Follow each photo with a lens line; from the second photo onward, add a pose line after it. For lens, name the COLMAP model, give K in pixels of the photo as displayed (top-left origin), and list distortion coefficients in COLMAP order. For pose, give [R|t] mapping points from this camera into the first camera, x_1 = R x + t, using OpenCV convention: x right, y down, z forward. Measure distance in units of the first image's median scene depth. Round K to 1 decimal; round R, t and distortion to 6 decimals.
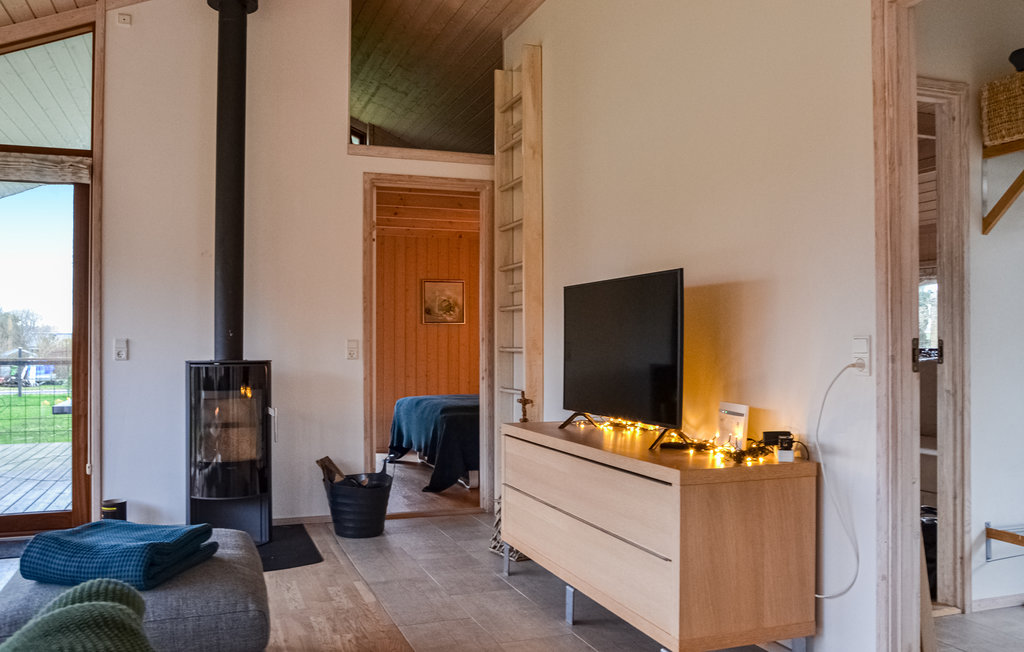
lens RADIAL K [[807.7, 0, 509.8], [0, 807.7, 303.1], [0, 0, 1]] dist [-0.050763, -0.001078]
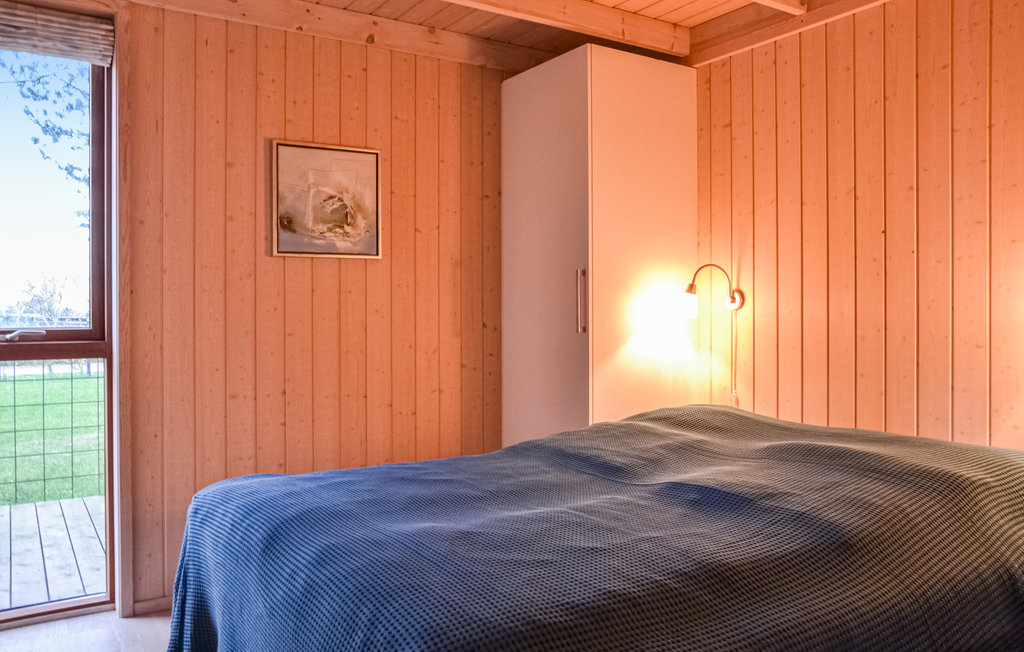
lens RADIAL K [[833.6, 0, 510.6], [0, 833.6, 319.3], [0, 0, 1]] dist [-0.060362, 0.000290]
pose [[0.981227, 0.004641, 0.192802, -0.072780], [-0.015906, 0.998252, 0.056925, 0.031363], [-0.192200, -0.058923, 0.979585, 0.592165]]
